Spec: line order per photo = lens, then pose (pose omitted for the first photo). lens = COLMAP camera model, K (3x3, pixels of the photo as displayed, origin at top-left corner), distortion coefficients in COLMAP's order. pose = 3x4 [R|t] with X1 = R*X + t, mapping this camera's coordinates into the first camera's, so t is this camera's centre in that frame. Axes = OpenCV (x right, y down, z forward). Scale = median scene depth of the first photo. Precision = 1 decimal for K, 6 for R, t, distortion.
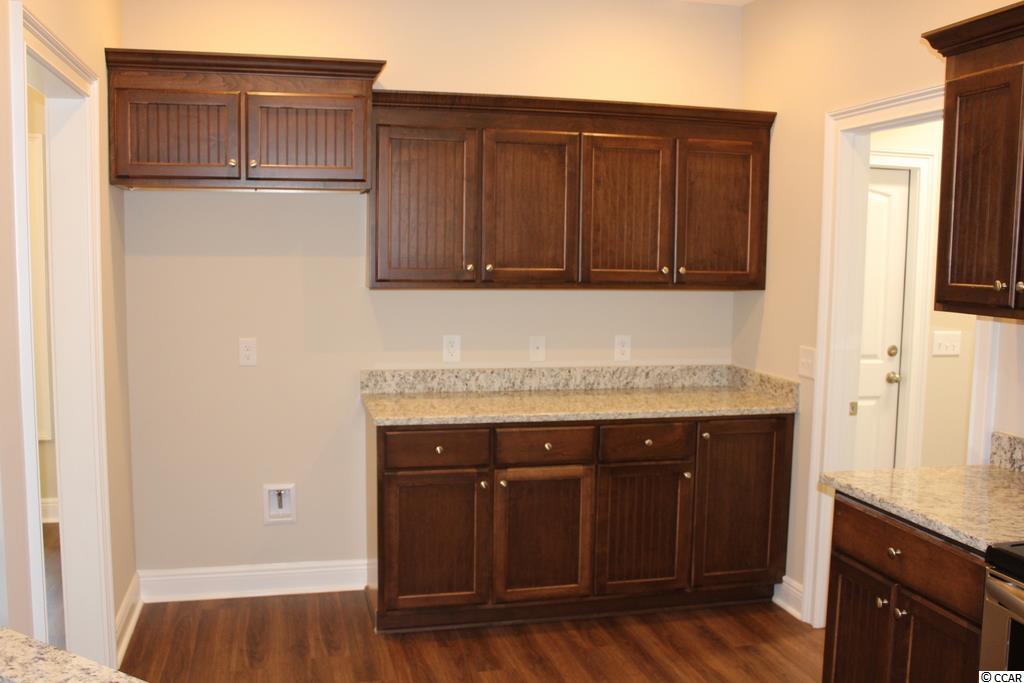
lens RADIAL K [[930.5, 0, 494.2], [0, 930.5, 354.8], [0, 0, 1]] dist [-0.124478, 0.007758]
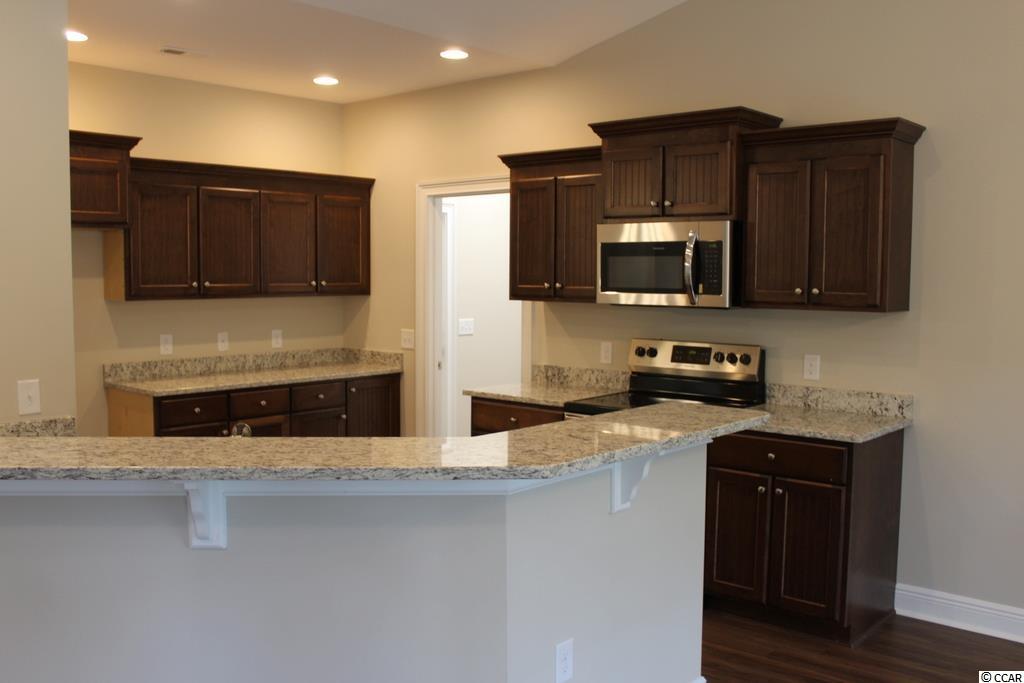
lens RADIAL K [[948.4, 0, 494.1], [0, 948.4, 338.7], [0, 0, 1]] dist [-0.110010, 0.005226]
pose [[0.822399, -0.049920, 0.566716, -0.440559], [0.067873, 0.997637, -0.010616, 0.033063], [-0.564847, 0.047196, 0.823845, -0.410009]]
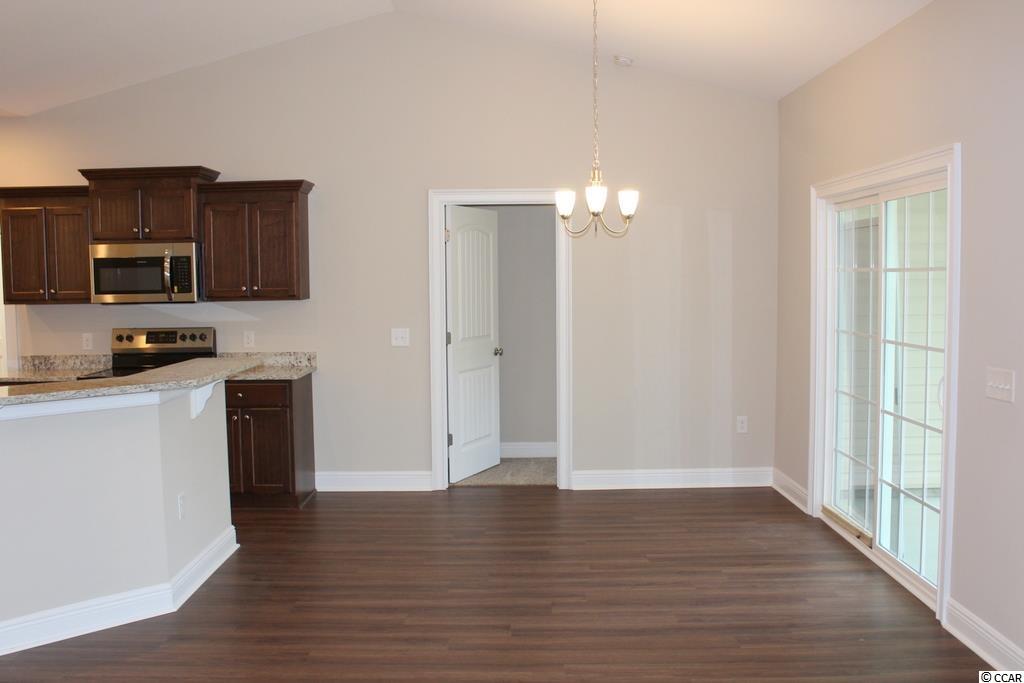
lens RADIAL K [[945.6, 0, 512.0], [0, 945.6, 341.5], [0, 0, 1]] dist [-0.065274, 0.008820]
pose [[0.224423, -0.086005, 0.970689, -1.024802], [0.121881, 0.990753, 0.059603, 0.041543], [-0.966840, 0.104932, 0.232830, -0.549704]]
